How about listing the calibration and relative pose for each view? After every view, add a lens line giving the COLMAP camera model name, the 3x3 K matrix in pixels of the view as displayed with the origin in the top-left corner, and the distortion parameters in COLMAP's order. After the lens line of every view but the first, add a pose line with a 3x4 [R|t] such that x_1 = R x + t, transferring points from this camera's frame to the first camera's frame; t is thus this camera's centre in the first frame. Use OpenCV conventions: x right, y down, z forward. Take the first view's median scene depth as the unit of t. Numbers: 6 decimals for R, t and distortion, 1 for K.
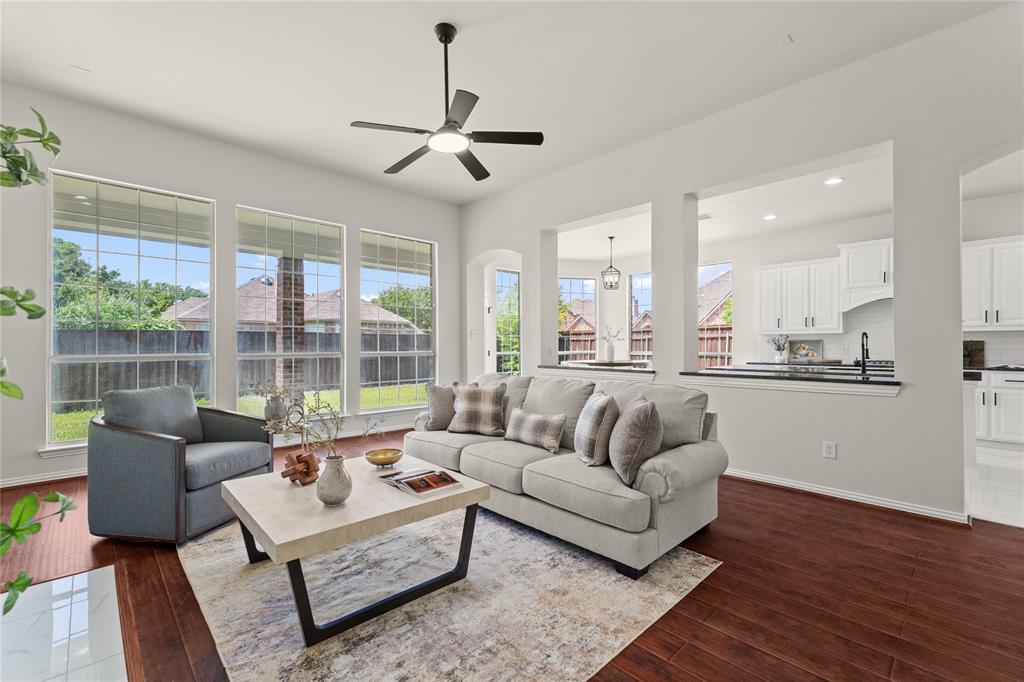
lens RADIAL K [[438.5, 0, 520.7], [0, 438.5, 341.0], [0, 0, 1]] dist [0.007929, -0.000253]
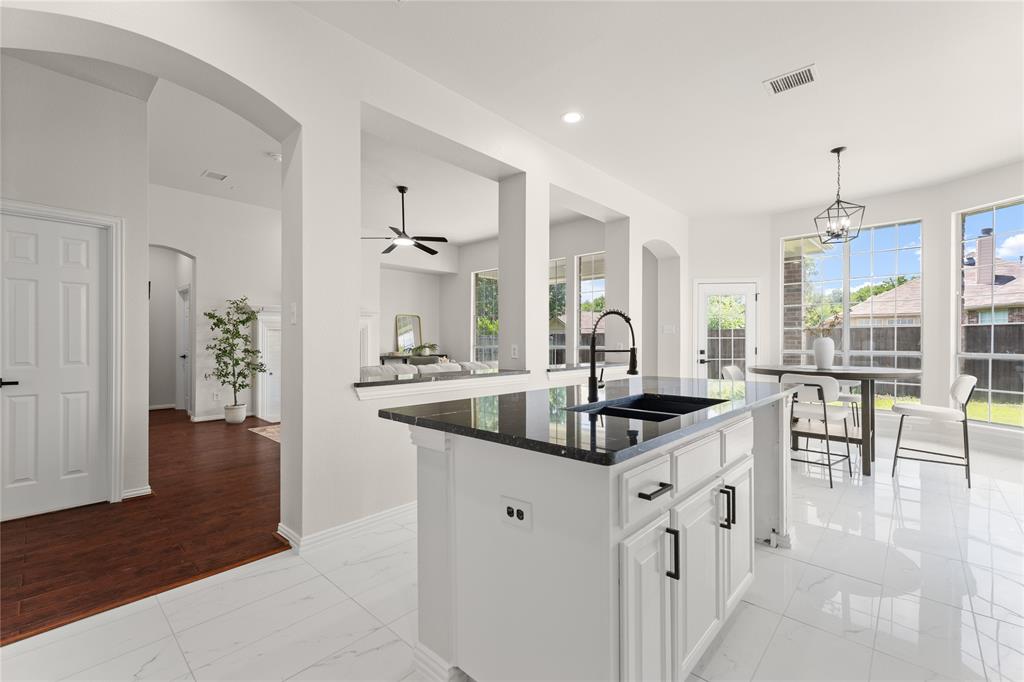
lens RADIAL K [[438.5, 0, 514.7], [0, 438.5, 343.1], [0, 0, 1]] dist [0.007929, -0.000253]
pose [[0.055381, 0.003554, -0.998459, 0.917469], [0.010436, 0.999937, 0.004139, 0.007046], [0.998411, -0.010649, 0.055340, 0.677471]]
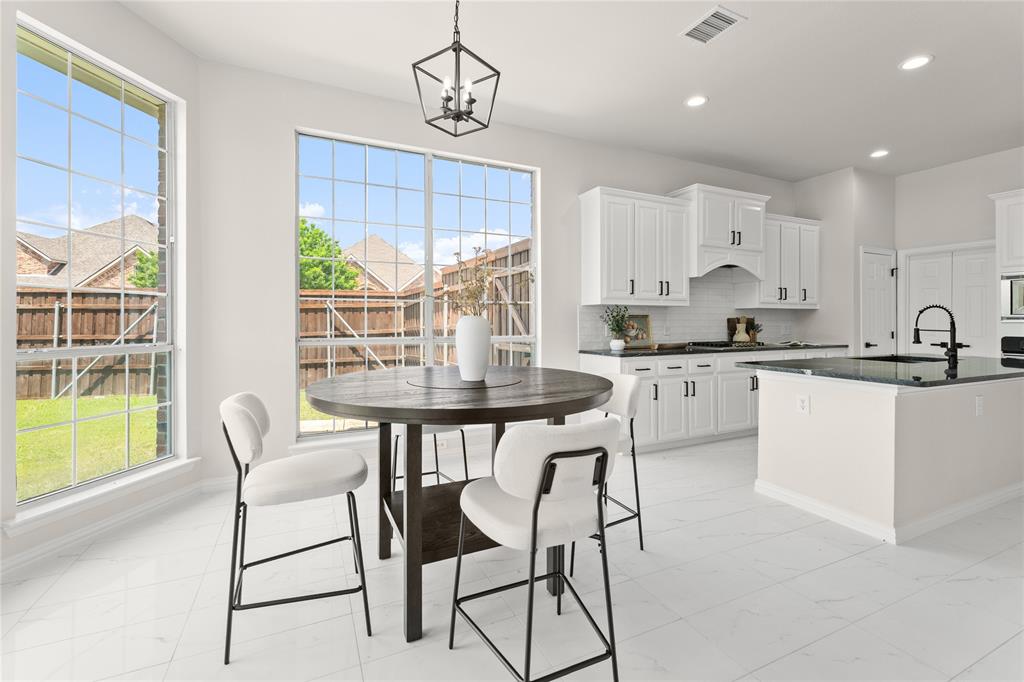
lens RADIAL K [[438.5, 0, 516.1], [0, 438.5, 320.3], [0, 0, 1]] dist [0.007929, -0.000253]
pose [[0.327586, 0.003925, 0.944813, -0.053249], [-0.012343, 0.999924, 0.000125, 0.009064], [-0.944741, -0.011703, 0.327610, 1.065485]]
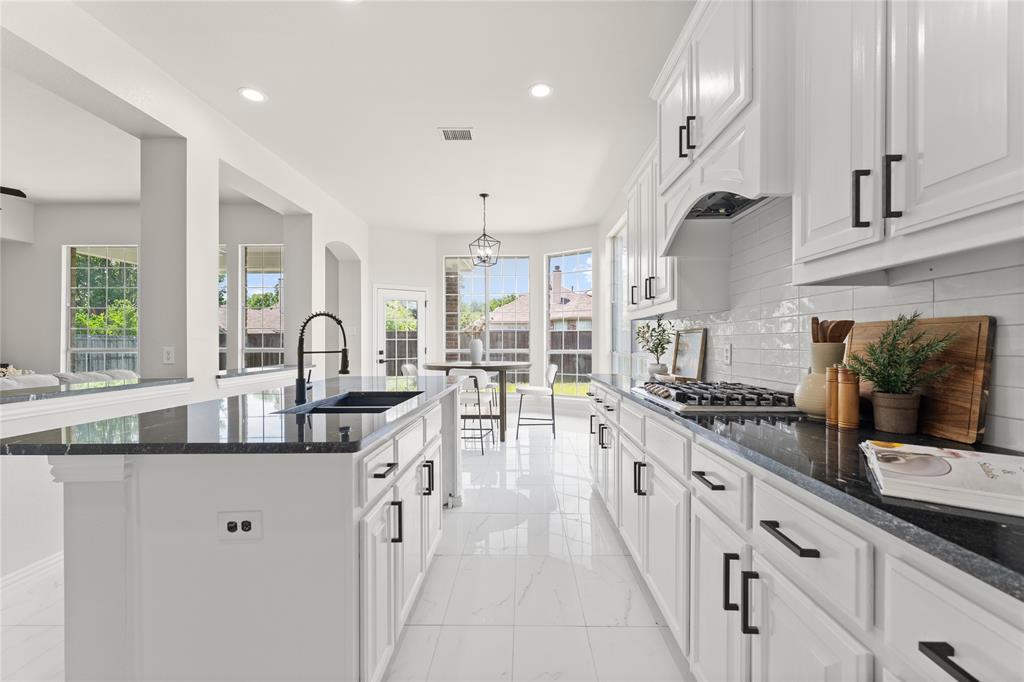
lens RADIAL K [[438.5, 0, 521.9], [0, 438.5, 340.4], [0, 0, 1]] dist [0.007929, -0.000253]
pose [[0.712977, -0.005198, -0.701168, 0.936640], [0.010484, 0.999940, 0.003248, 0.006816], [0.701109, -0.009667, 0.712989, 0.637529]]
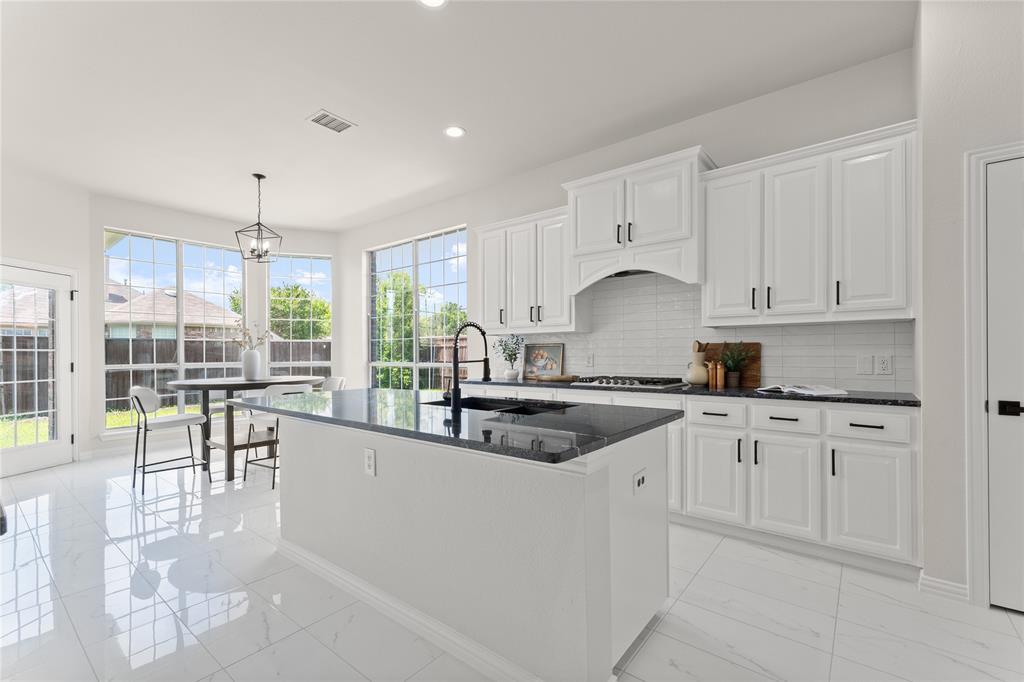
lens RADIAL K [[438.5, 0, 524.7], [0, 438.5, 349.0], [0, 0, 1]] dist [0.007929, -0.000253]
pose [[0.990082, -0.004010, 0.140434, 0.595755], [0.003773, 0.999991, 0.001949, 0.004887], [-0.140440, -0.001400, 0.990088, 0.426223]]
